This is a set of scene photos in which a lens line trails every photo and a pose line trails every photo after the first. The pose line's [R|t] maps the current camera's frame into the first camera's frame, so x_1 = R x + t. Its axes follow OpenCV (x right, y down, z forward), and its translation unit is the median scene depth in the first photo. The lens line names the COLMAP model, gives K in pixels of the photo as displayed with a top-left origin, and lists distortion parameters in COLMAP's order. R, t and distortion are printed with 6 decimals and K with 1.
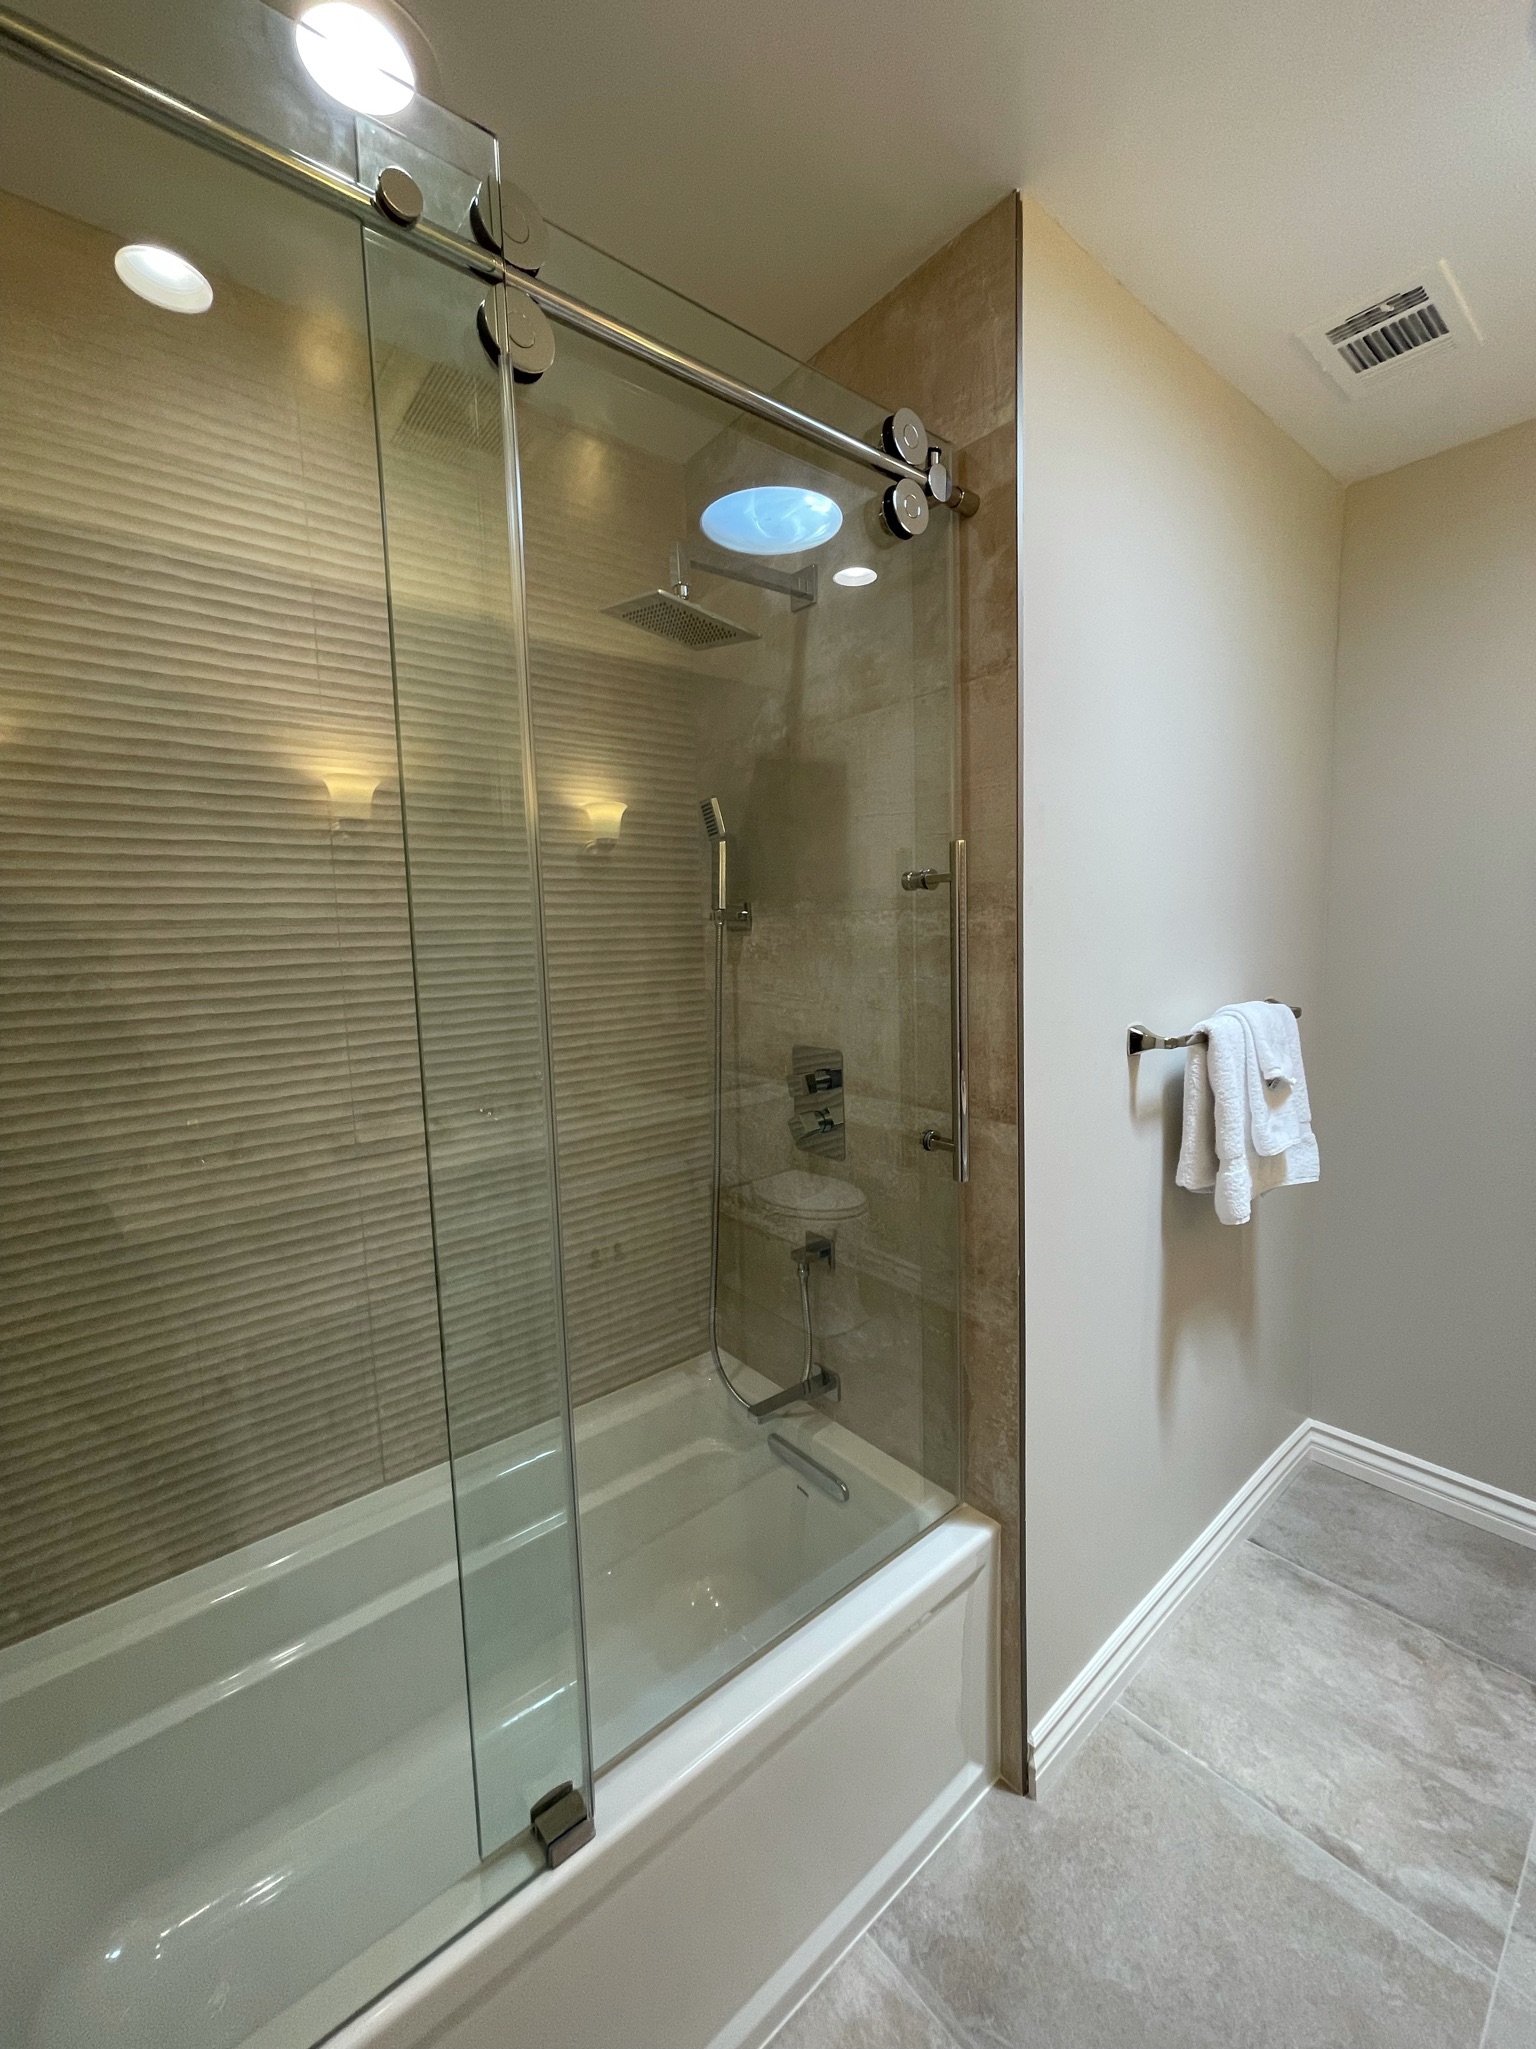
lens RADIAL K [[823.0, 0, 771.2], [0, 823.0, 1005.7], [0, 0, 1]] dist [-0.002090, -0.000107]
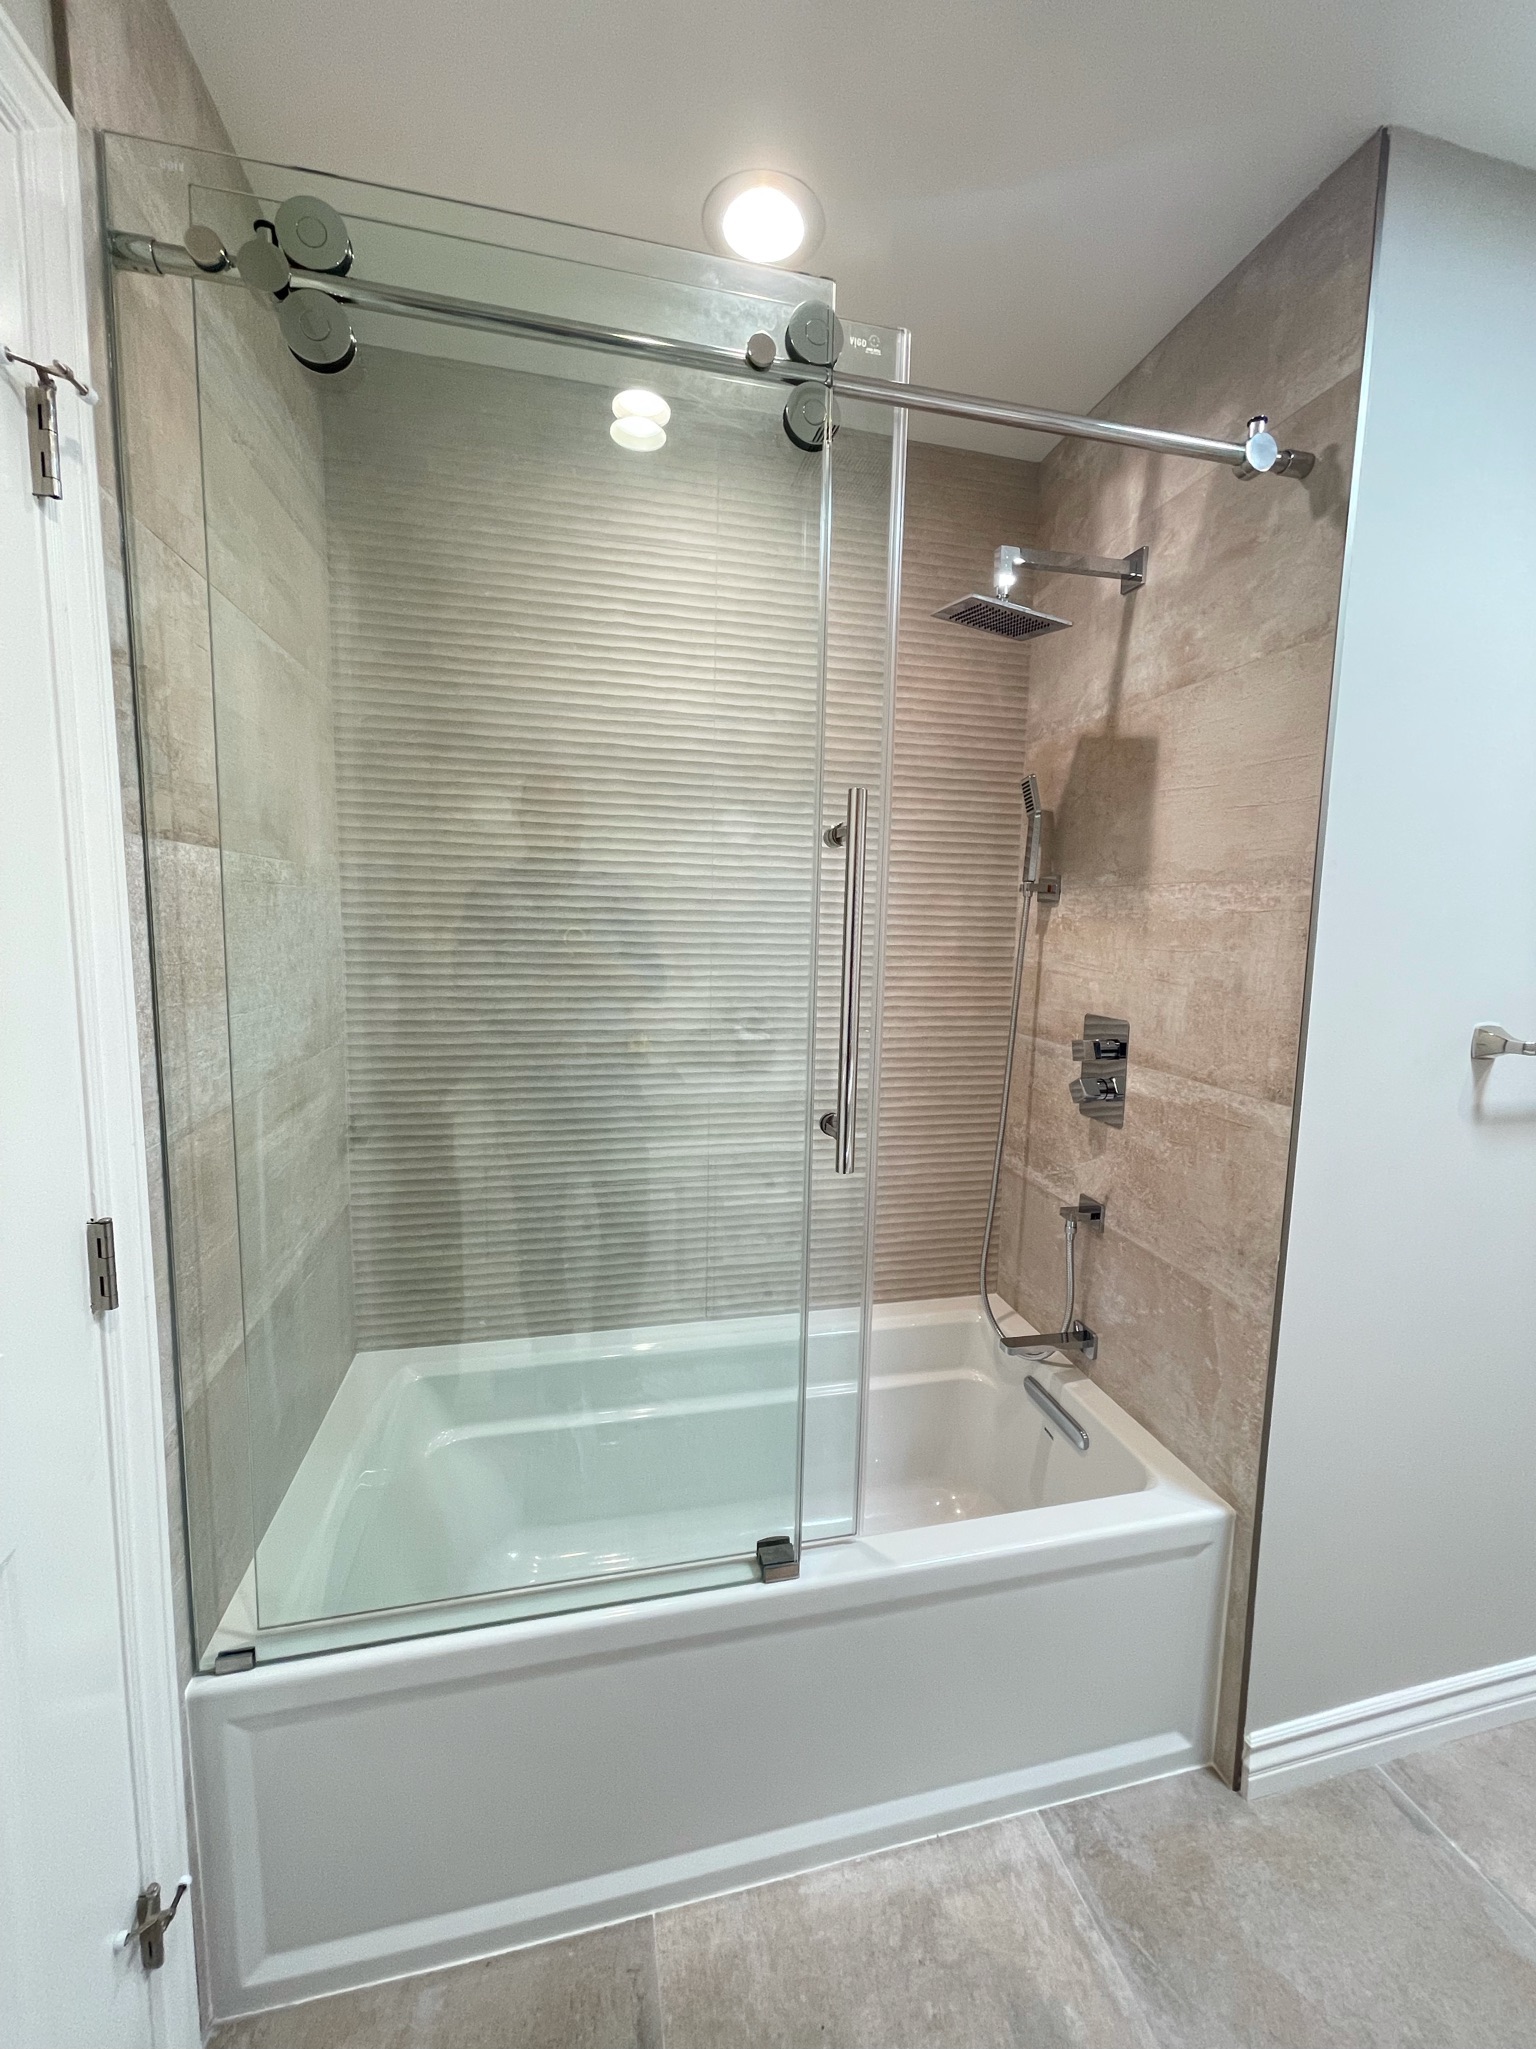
lens RADIAL K [[823.0, 0, 771.2], [0, 823.0, 1005.7], [0, 0, 1]] dist [-0.002090, -0.000107]
pose [[0.894706, 0.097354, -0.435917, 0.137843], [-0.090673, 0.995224, 0.036161, 0.040452], [0.437355, 0.007172, 0.899260, -0.120072]]
